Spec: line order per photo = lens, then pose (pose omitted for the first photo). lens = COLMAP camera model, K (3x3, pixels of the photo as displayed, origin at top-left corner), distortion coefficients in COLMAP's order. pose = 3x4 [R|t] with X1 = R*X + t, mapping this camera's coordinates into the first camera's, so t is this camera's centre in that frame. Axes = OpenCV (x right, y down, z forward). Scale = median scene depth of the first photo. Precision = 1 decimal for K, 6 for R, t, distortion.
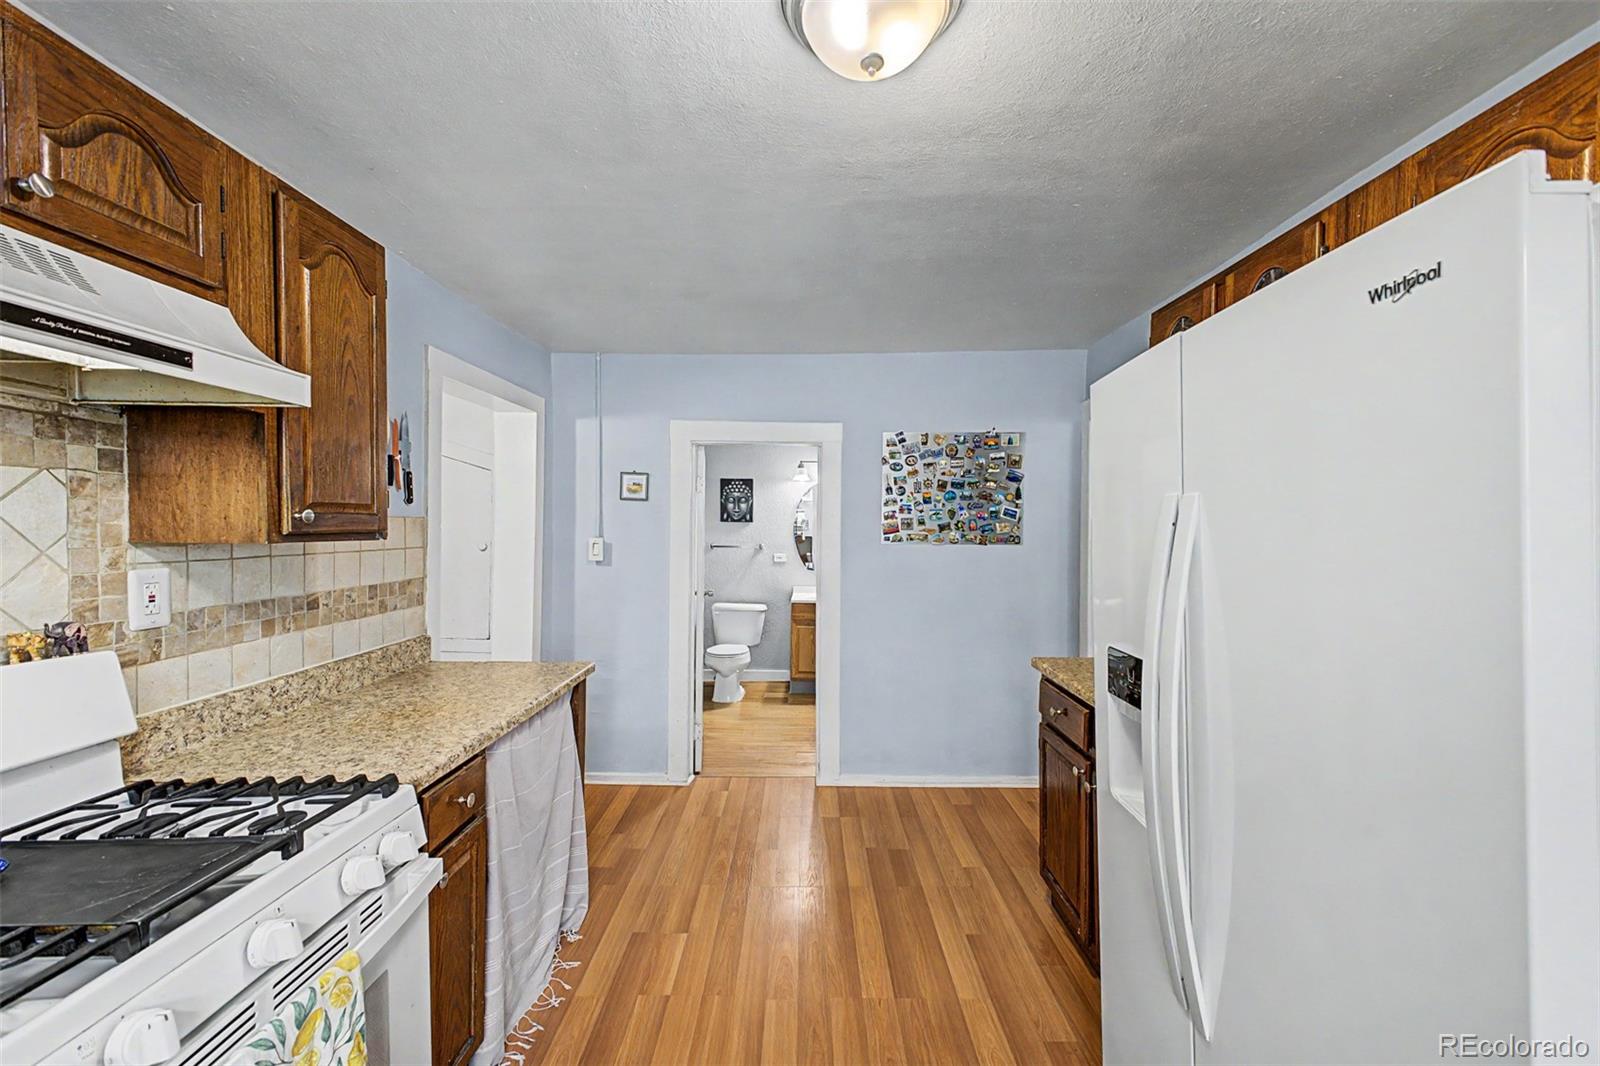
lens RADIAL K [[633.6, 0, 800.9], [0, 633.6, 528.2], [0, 0, 1]] dist [0.025058, -0.008825]
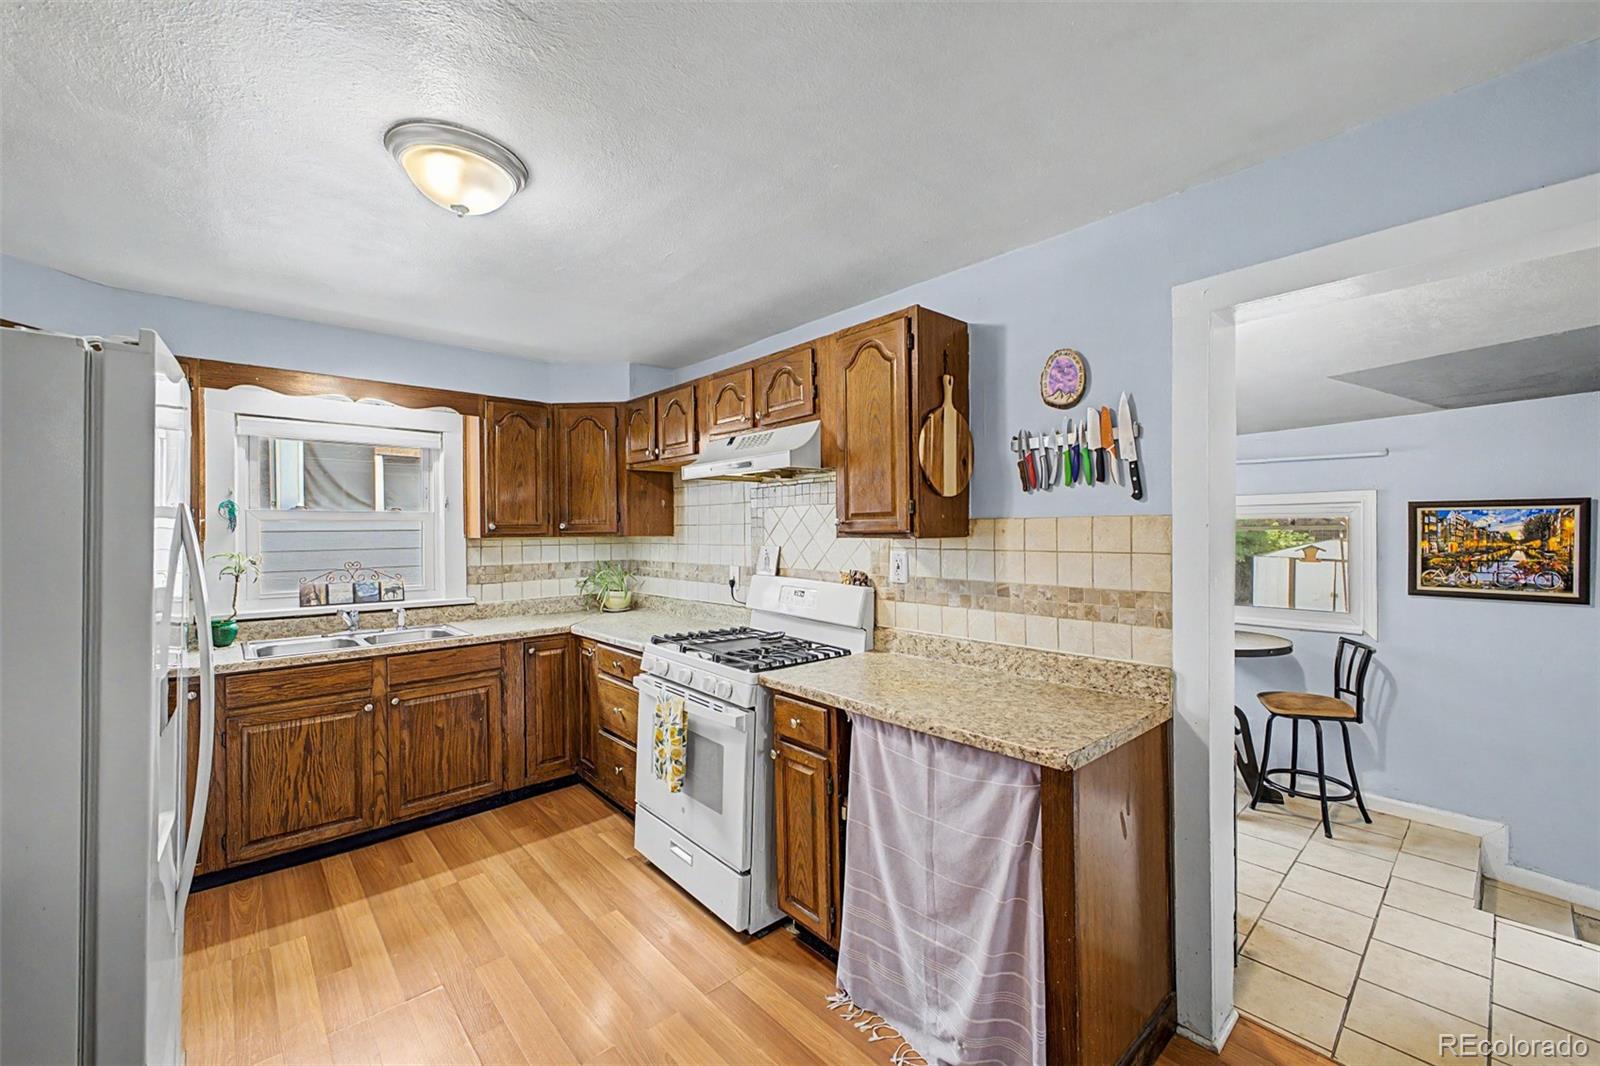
lens RADIAL K [[633.6, 0, 800.9], [0, 633.6, 528.2], [0, 0, 1]] dist [0.025058, -0.008825]
pose [[-0.733178, -0.000923, -0.680036, 0.332462], [-0.001613, 0.999999, 0.000381, -0.001603], [0.680035, 0.001376, -0.733179, 1.616956]]
